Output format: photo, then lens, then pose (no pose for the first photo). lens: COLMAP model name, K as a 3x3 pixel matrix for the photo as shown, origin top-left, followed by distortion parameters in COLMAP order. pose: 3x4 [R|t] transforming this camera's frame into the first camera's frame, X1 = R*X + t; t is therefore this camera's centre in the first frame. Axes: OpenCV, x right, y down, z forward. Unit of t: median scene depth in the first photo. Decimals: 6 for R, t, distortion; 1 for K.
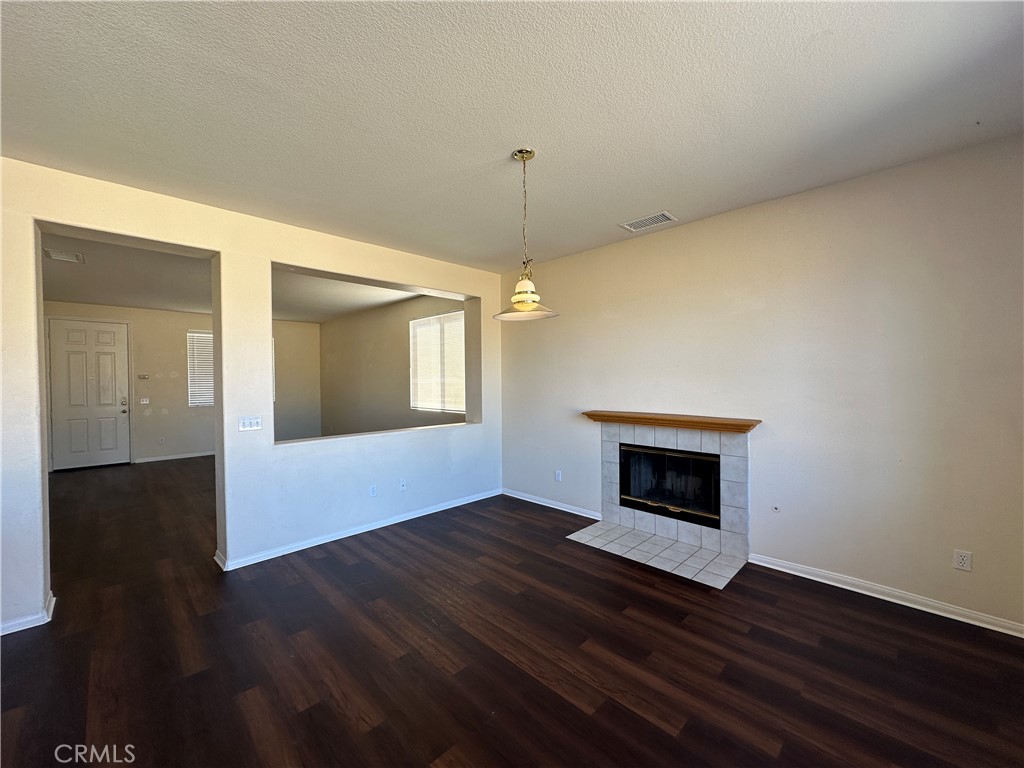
lens RADIAL K [[408.0, 0, 510.8], [0, 408.0, 385.1], [0, 0, 1]] dist [0.001816, -0.000148]
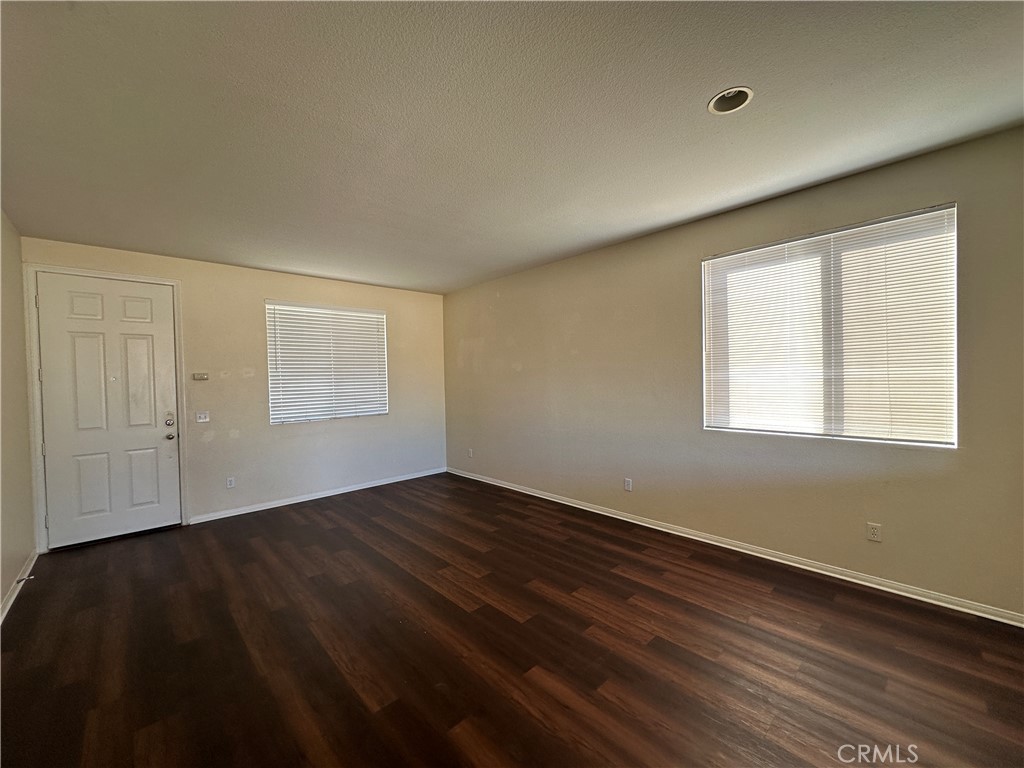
lens RADIAL K [[408.0, 0, 512.6], [0, 408.0, 383.9], [0, 0, 1]] dist [0.001816, -0.000148]
pose [[0.999461, -0.014367, -0.029512, -0.478866], [0.014448, 0.999892, 0.002551, -0.005281], [0.029472, -0.002976, 0.999561, 0.471163]]
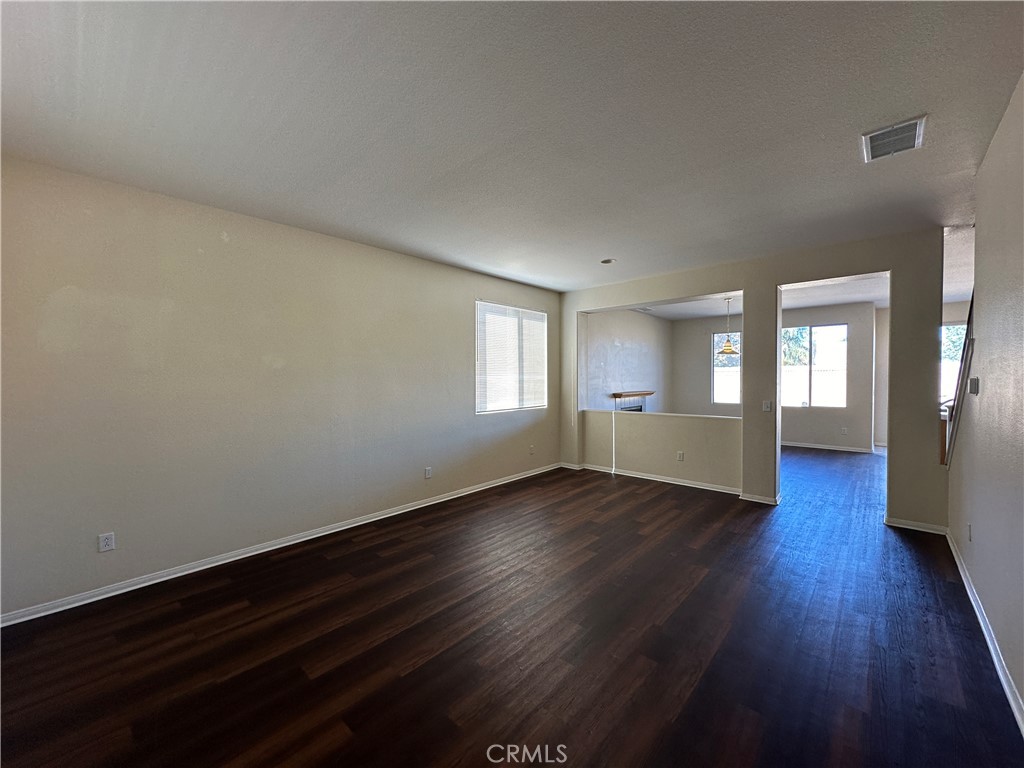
lens RADIAL K [[408.0, 0, 514.4], [0, 408.0, 389.1], [0, 0, 1]] dist [0.001816, -0.000148]
pose [[-0.052824, -0.034293, 0.998015, -1.024873], [0.009696, 0.999345, 0.034852, -0.016254], [-0.998557, 0.011518, -0.052457, 0.973556]]
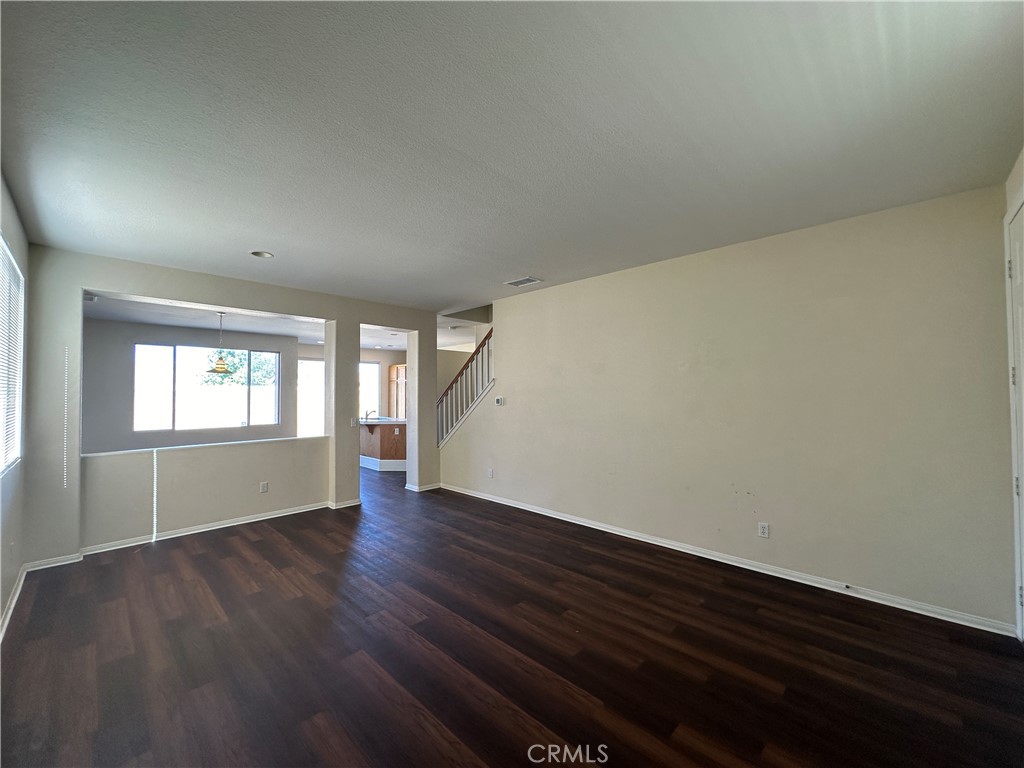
lens RADIAL K [[408.0, 0, 509.7], [0, 408.0, 383.5], [0, 0, 1]] dist [0.001816, -0.000148]
pose [[-0.999692, 0.001121, -0.024795, -0.652514], [0.001610, 0.999805, -0.019703, -0.019414], [0.024768, -0.019737, -0.999498, 1.340050]]
